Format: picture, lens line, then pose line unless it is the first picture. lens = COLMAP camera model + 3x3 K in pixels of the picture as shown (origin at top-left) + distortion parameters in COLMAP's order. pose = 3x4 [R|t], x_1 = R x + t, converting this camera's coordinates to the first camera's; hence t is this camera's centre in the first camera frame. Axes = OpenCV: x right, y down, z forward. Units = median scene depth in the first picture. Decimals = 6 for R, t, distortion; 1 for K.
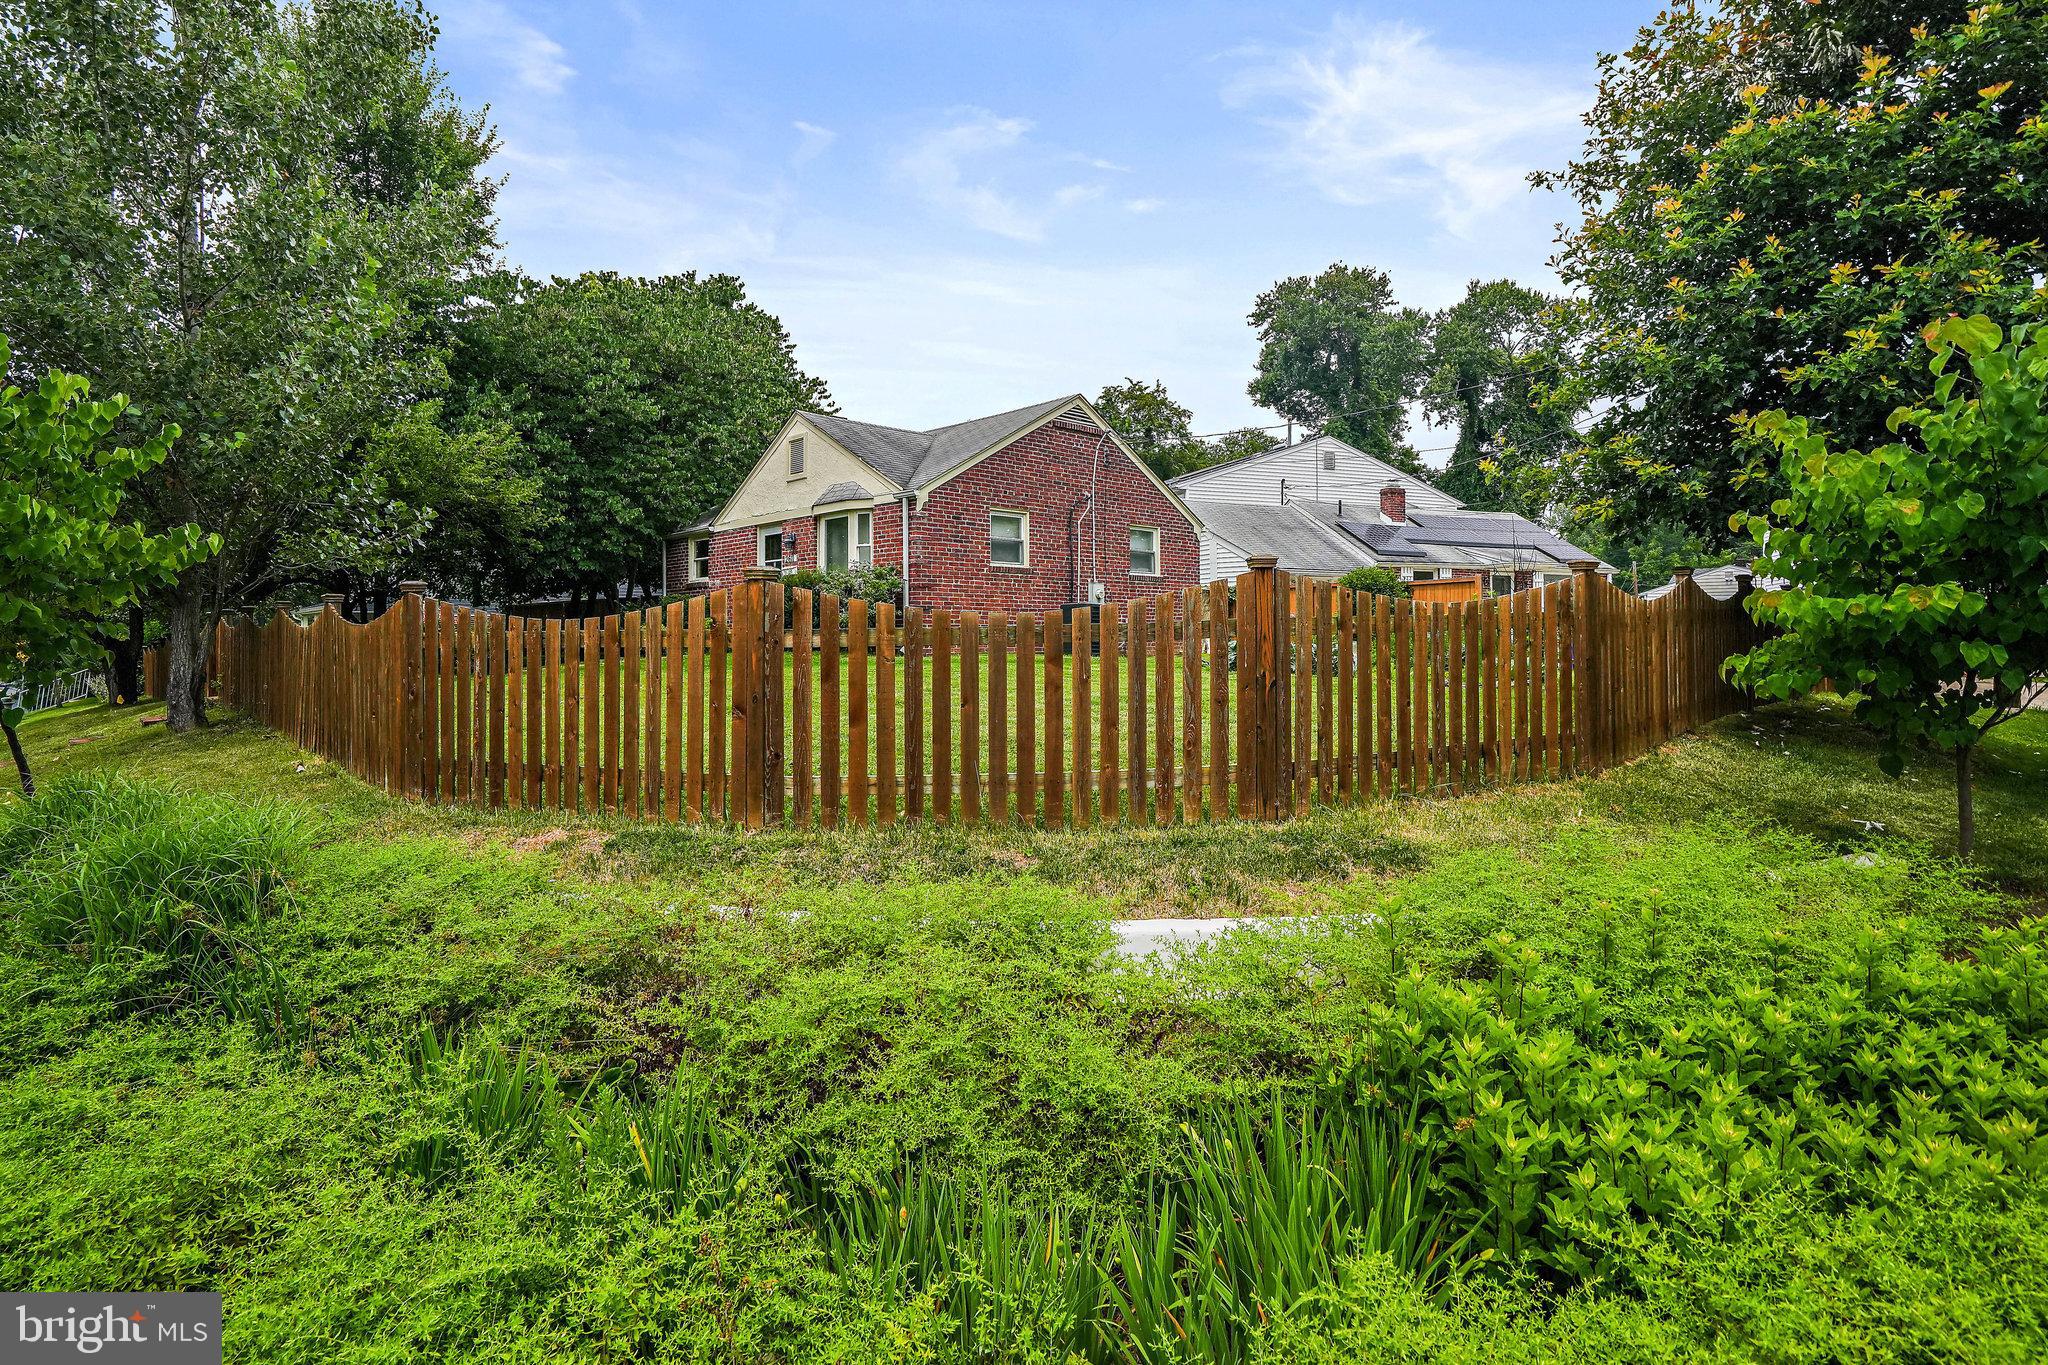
lens RADIAL K [[988.7, 0, 1007.5], [0, 988.7, 614.6], [0, 0, 1]] dist [-0.034773, 0.008092]
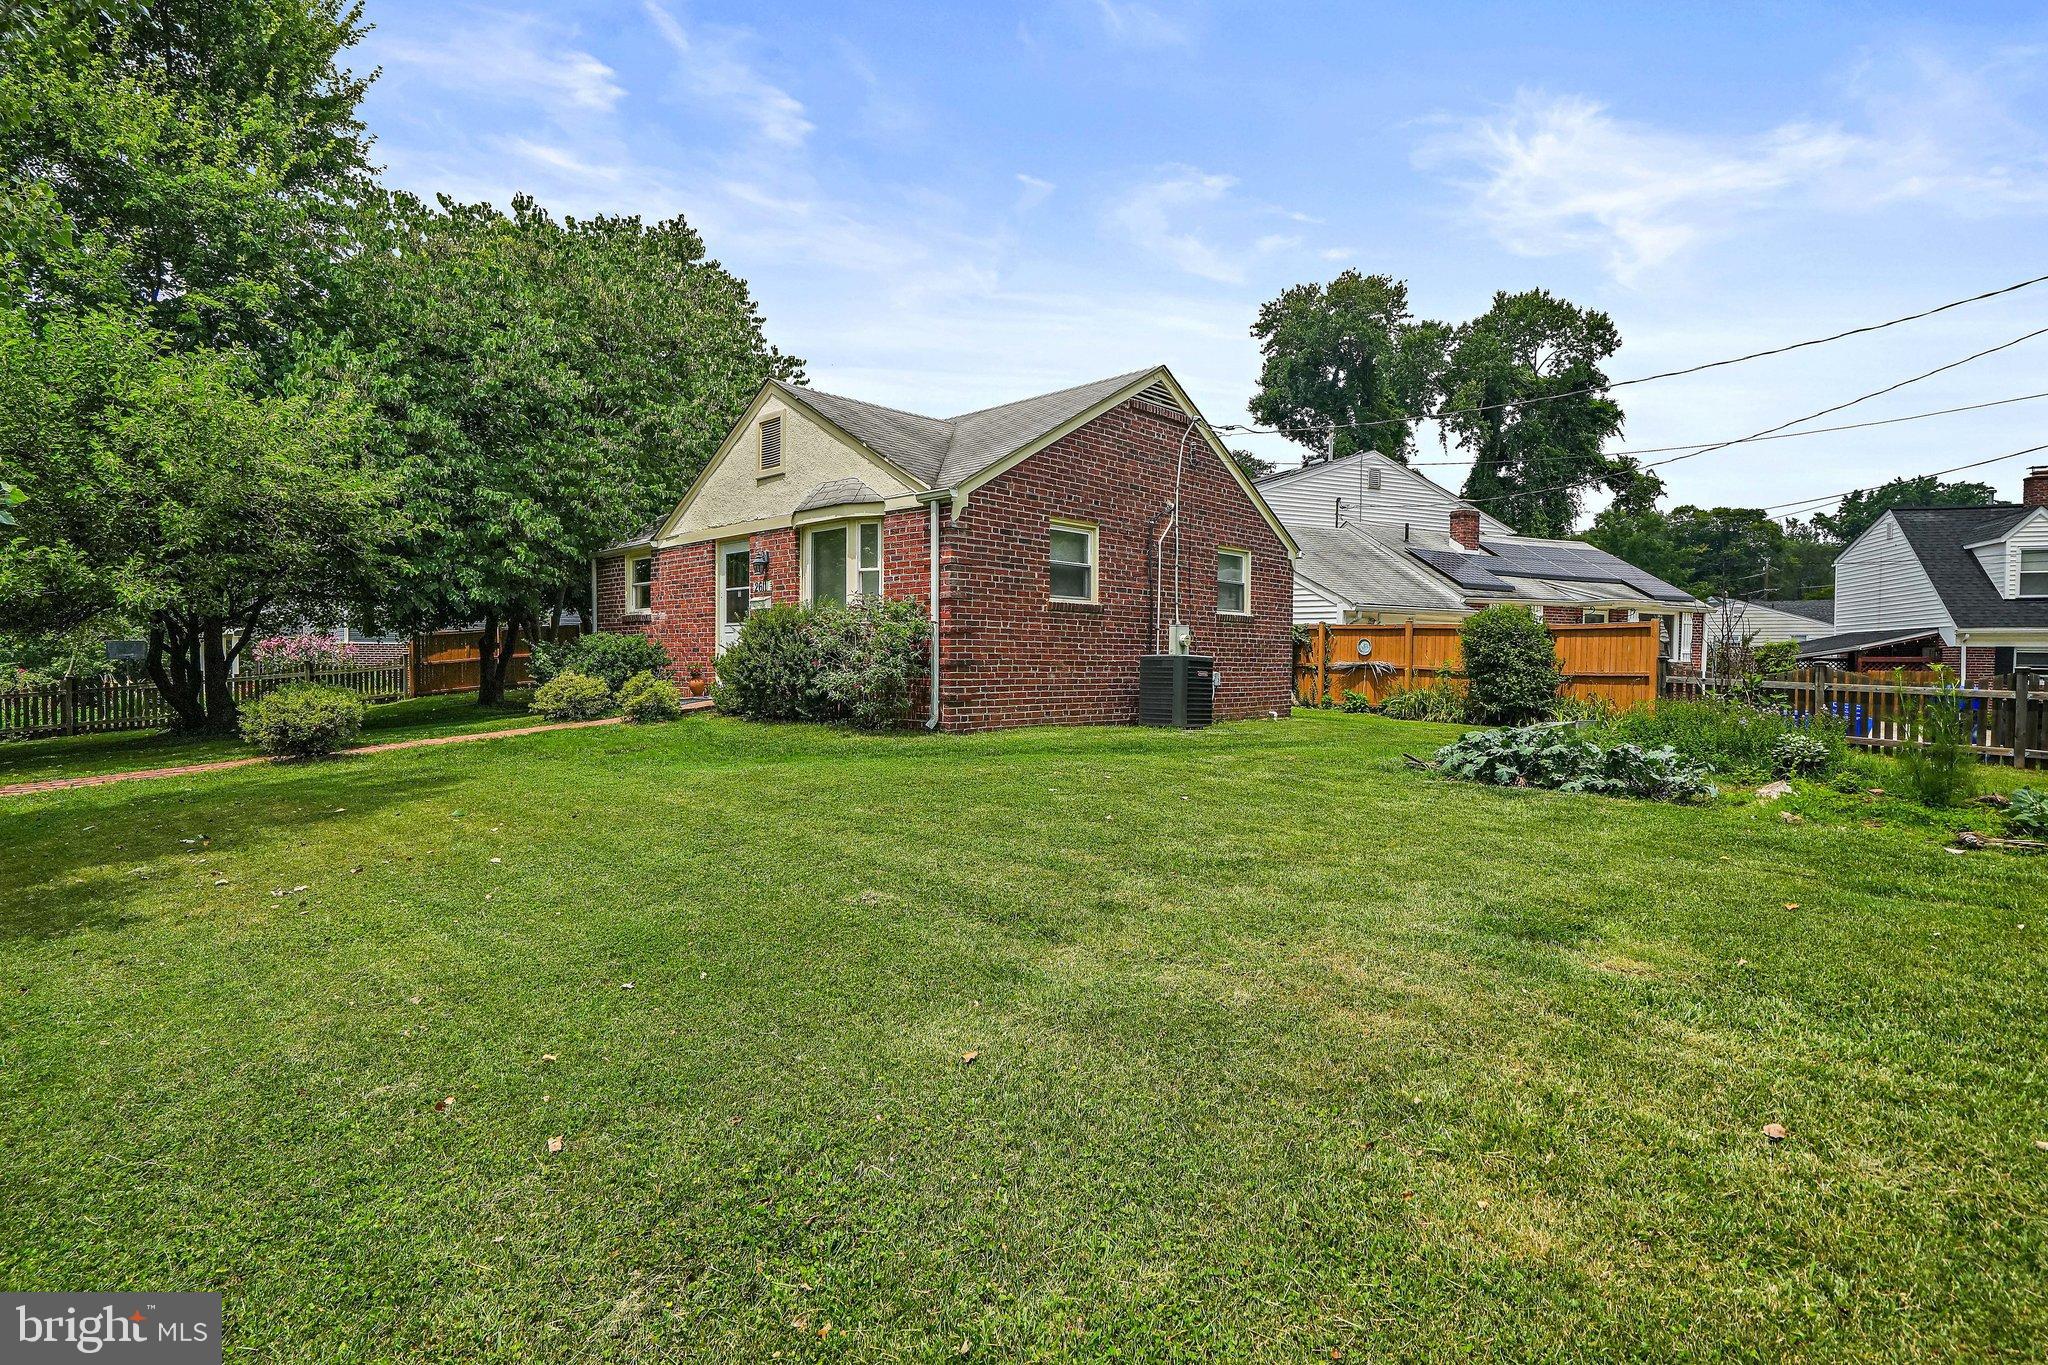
lens RADIAL K [[988.7, 0, 1025.6], [0, 988.7, 694.6], [0, 0, 1]] dist [-0.034773, 0.008092]
pose [[0.998710, 0.007899, 0.050158, -0.051533], [-0.010747, 0.998330, 0.056762, -0.017133], [-0.049626, -0.057228, 0.997127, 0.218100]]
